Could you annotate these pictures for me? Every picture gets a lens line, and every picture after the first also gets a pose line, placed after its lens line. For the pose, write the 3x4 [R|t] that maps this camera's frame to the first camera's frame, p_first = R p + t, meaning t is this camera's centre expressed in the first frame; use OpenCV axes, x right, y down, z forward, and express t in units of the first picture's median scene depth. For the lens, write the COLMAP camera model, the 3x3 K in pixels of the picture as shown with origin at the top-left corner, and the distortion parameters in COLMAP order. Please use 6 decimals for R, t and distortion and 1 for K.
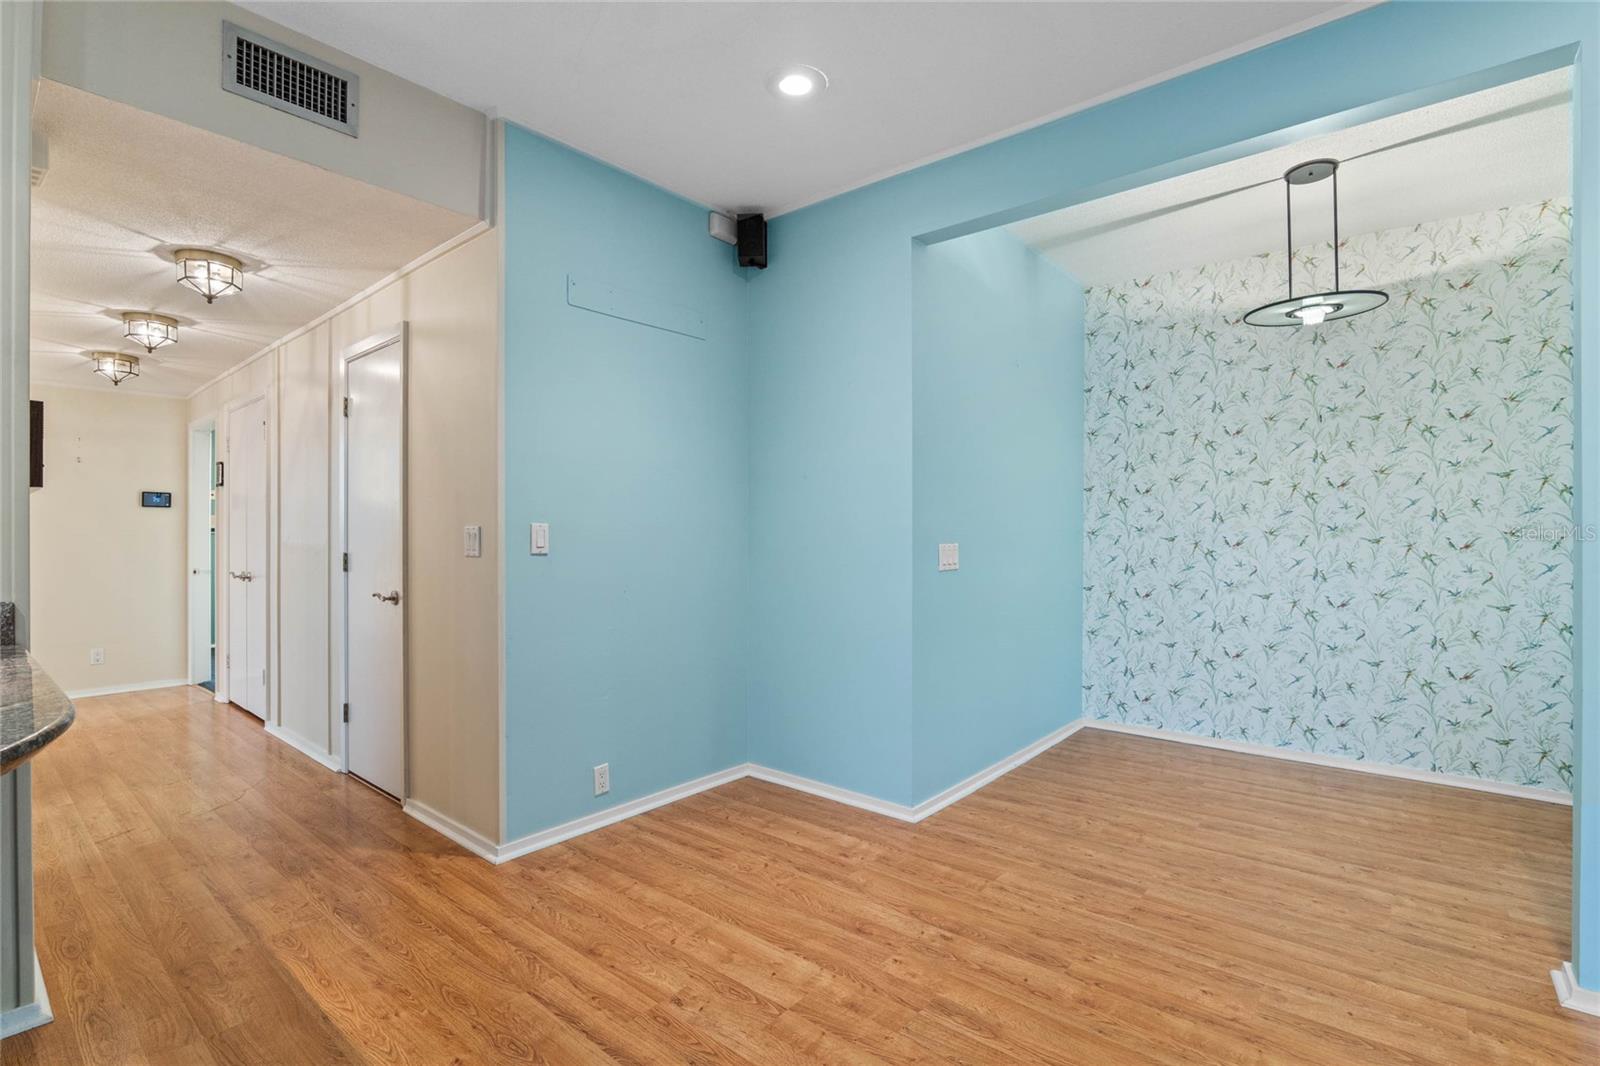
lens RADIAL K [[740.6, 0, 797.7], [0, 740.6, 538.6], [0, 0, 1]] dist [-0.019667, 0.004216]
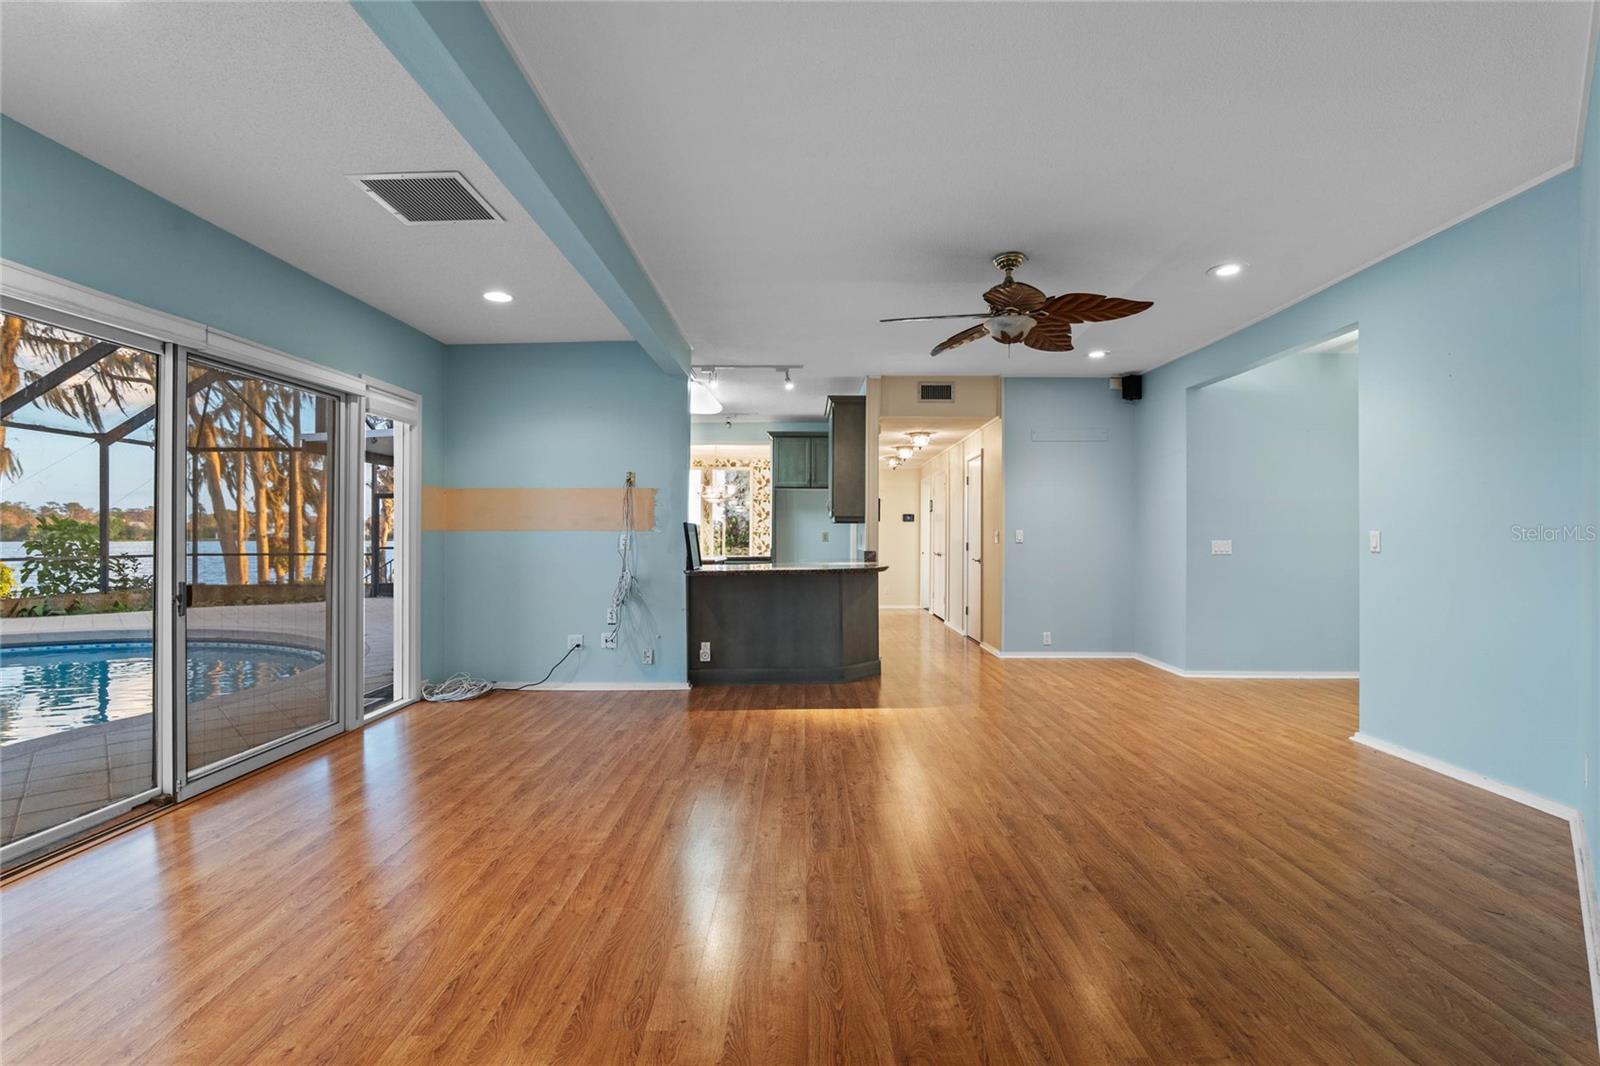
lens RADIAL K [[740.6, 0, 802.7], [0, 740.6, 531.4], [0, 0, 1]] dist [-0.019667, 0.004216]
pose [[0.641754, -0.001256, -0.766909, 0.906016], [-0.005069, 0.999970, -0.005880, 0.000224], [0.766893, 0.007661, 0.641729, -0.969842]]
